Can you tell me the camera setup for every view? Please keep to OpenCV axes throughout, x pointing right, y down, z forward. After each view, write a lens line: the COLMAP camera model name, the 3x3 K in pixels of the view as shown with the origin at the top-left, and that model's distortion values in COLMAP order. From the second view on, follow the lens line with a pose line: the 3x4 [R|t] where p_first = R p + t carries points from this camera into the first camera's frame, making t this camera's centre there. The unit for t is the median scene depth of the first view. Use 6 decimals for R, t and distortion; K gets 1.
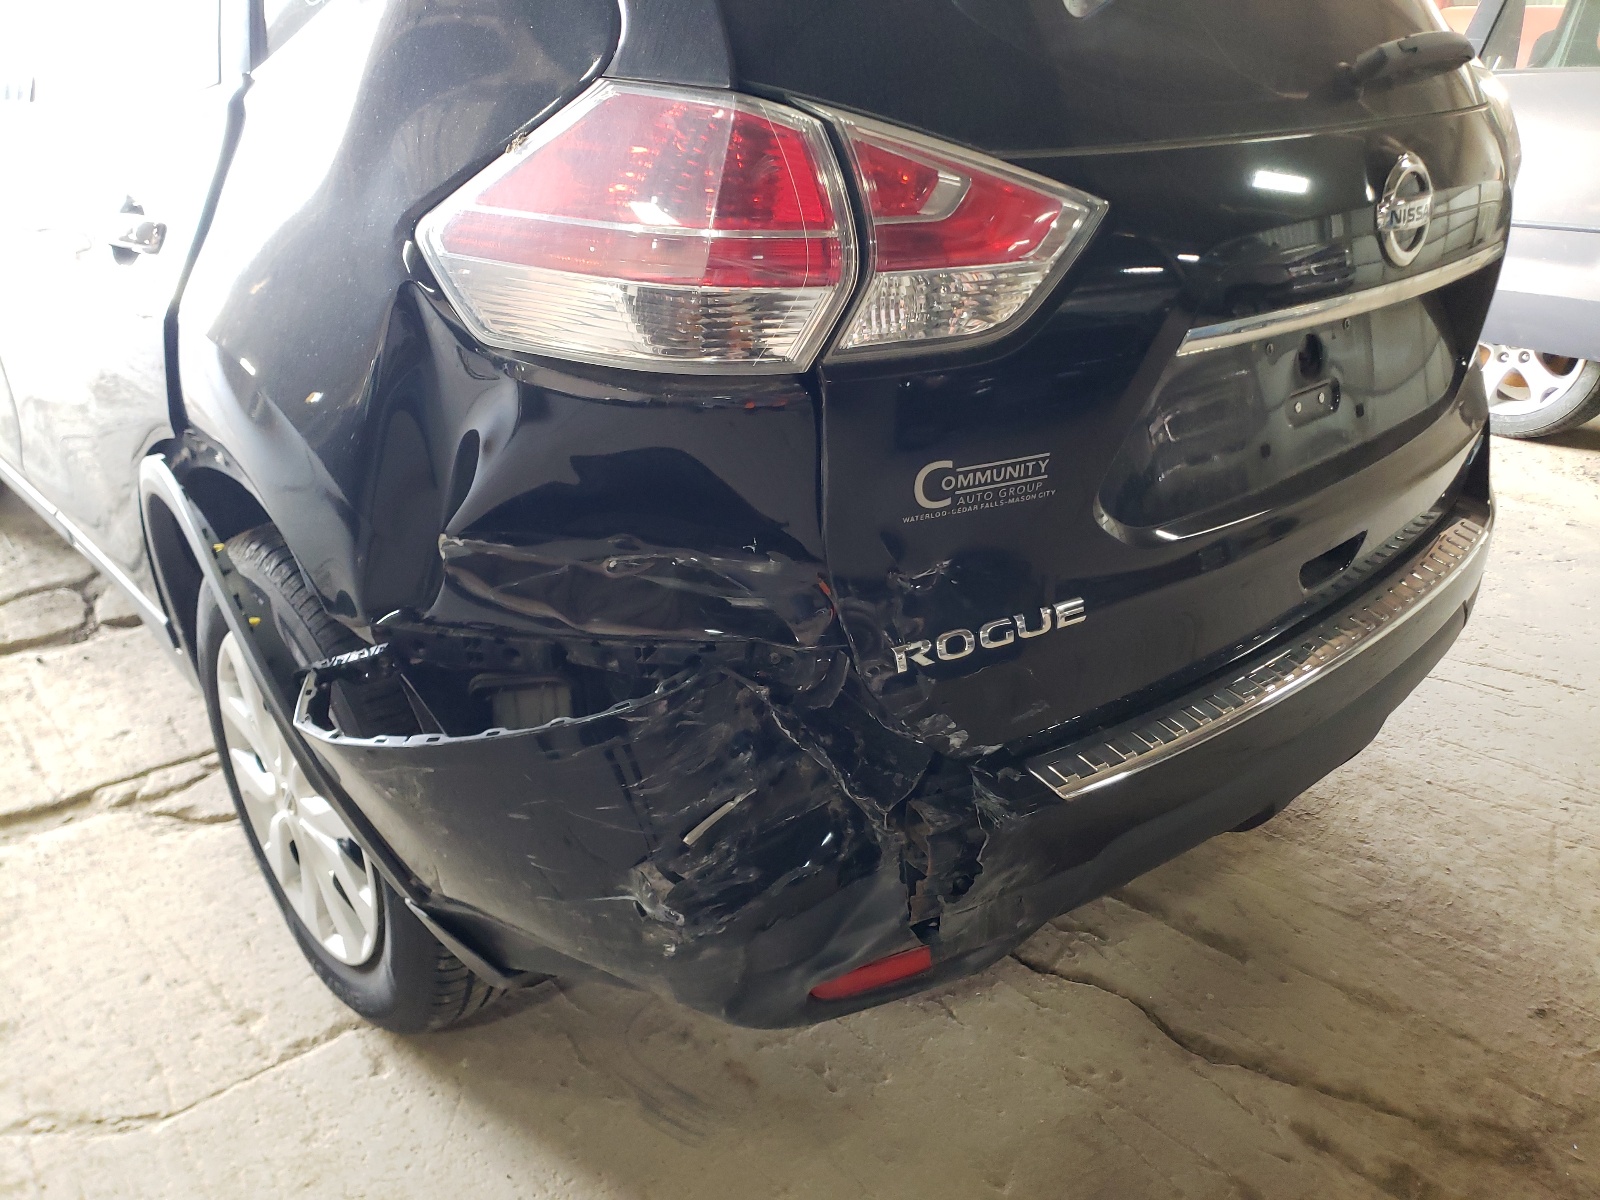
lens RADIAL K [[1341.1, 0, 813.8], [0, 1341.1, 607.3], [0, 0, 1]] dist [0.068441, -0.051186]
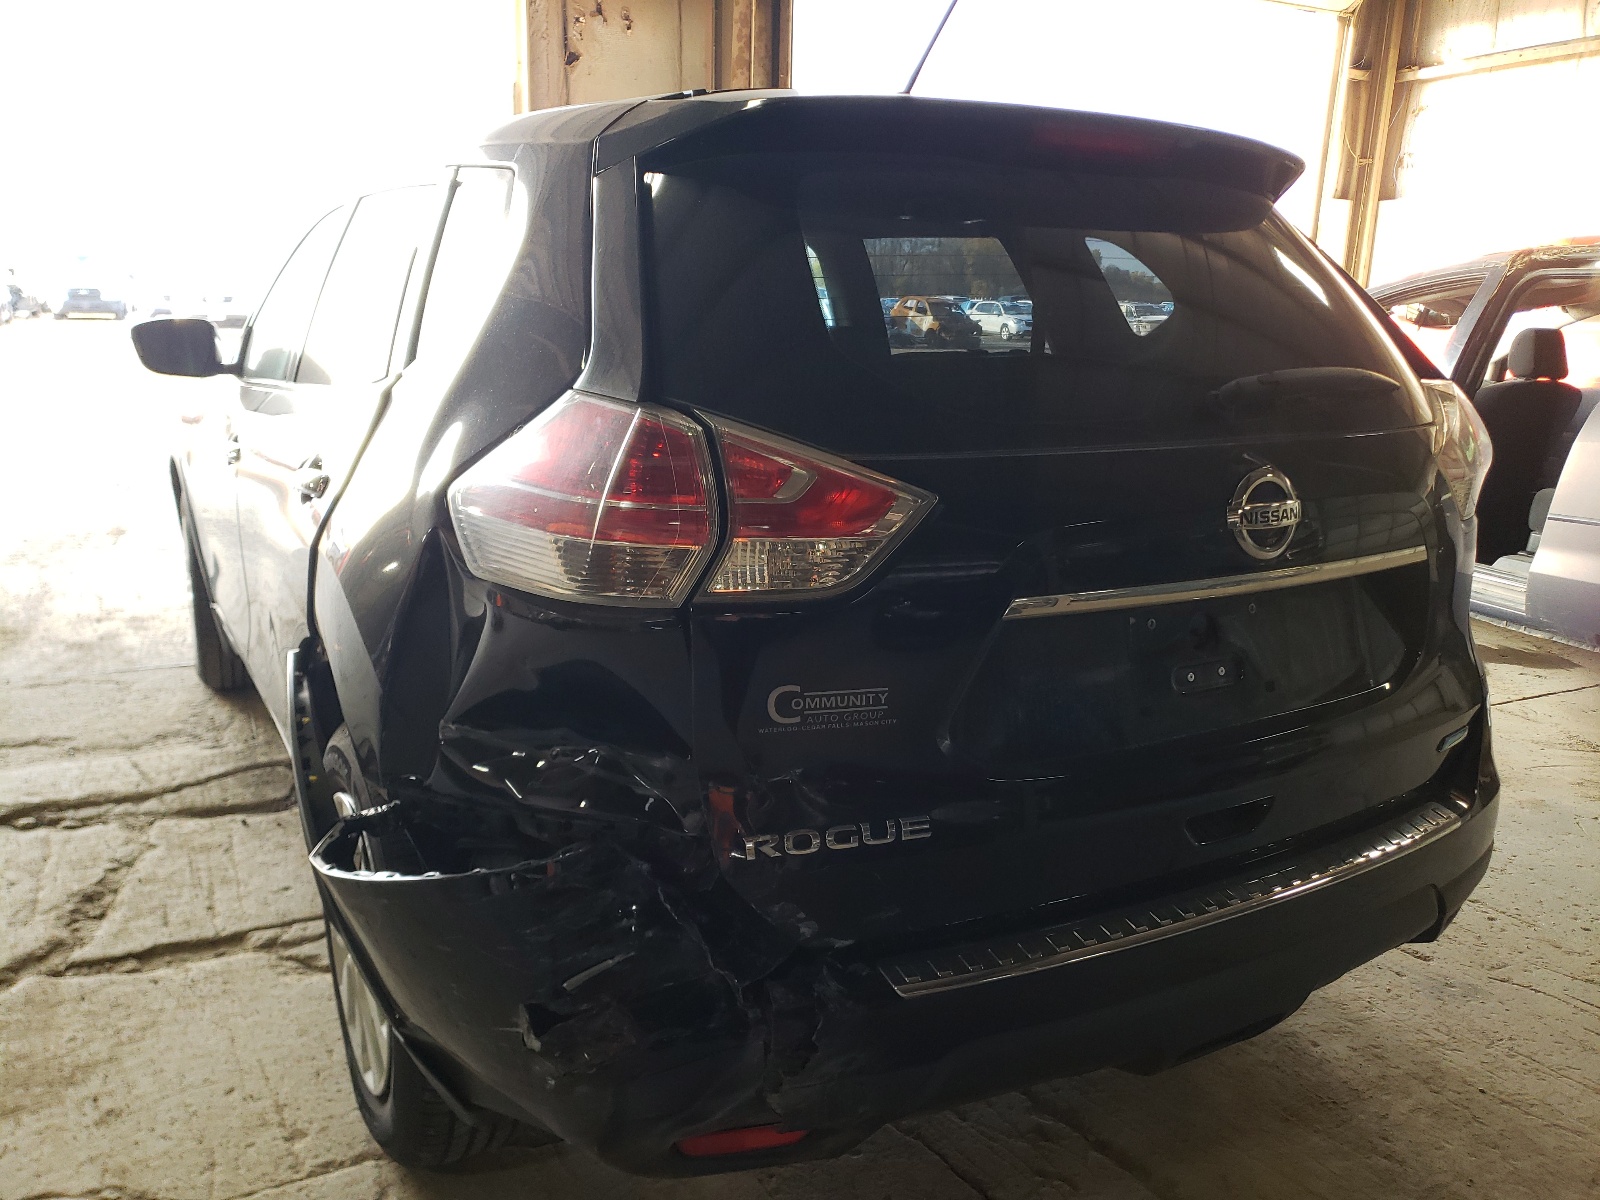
lens RADIAL K [[1341.1, 0, 805.6], [0, 1341.1, 598.5], [0, 0, 1]] dist [0.068441, -0.051186]
pose [[0.973639, 0.062388, -0.219397, 0.265521], [-0.104590, 0.976899, -0.186356, 0.028518], [0.202702, 0.204390, 0.957672, -0.133111]]
